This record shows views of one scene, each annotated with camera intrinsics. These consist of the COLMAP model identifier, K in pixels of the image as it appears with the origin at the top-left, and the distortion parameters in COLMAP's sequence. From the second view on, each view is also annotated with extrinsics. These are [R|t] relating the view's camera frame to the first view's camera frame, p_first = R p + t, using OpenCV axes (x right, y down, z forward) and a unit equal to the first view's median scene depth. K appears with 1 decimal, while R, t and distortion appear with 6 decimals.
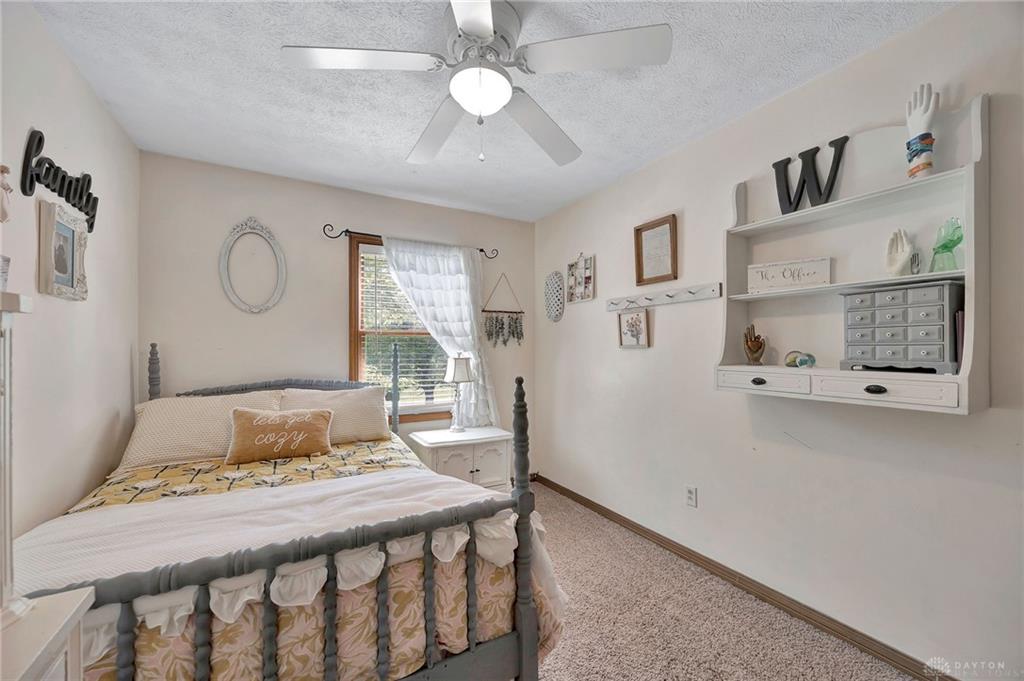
lens RADIAL K [[397.3, 0, 508.1], [0, 397.3, 344.6], [0, 0, 1]] dist [-0.001193, 0.000268]
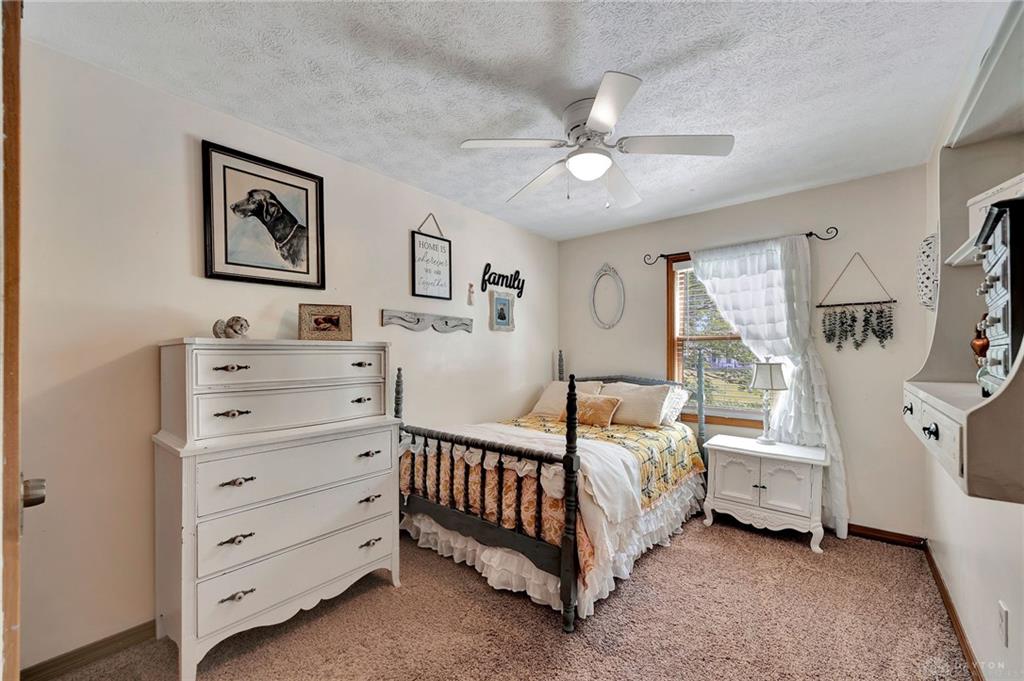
lens RADIAL K [[397.3, 0, 501.6], [0, 397.3, 349.3], [0, 0, 1]] dist [-0.001193, 0.000268]
pose [[0.335824, -0.008344, -0.941888, 0.545466], [0.012343, 0.999914, -0.004458, -0.001710], [0.941844, -0.010128, 0.335898, 0.127263]]
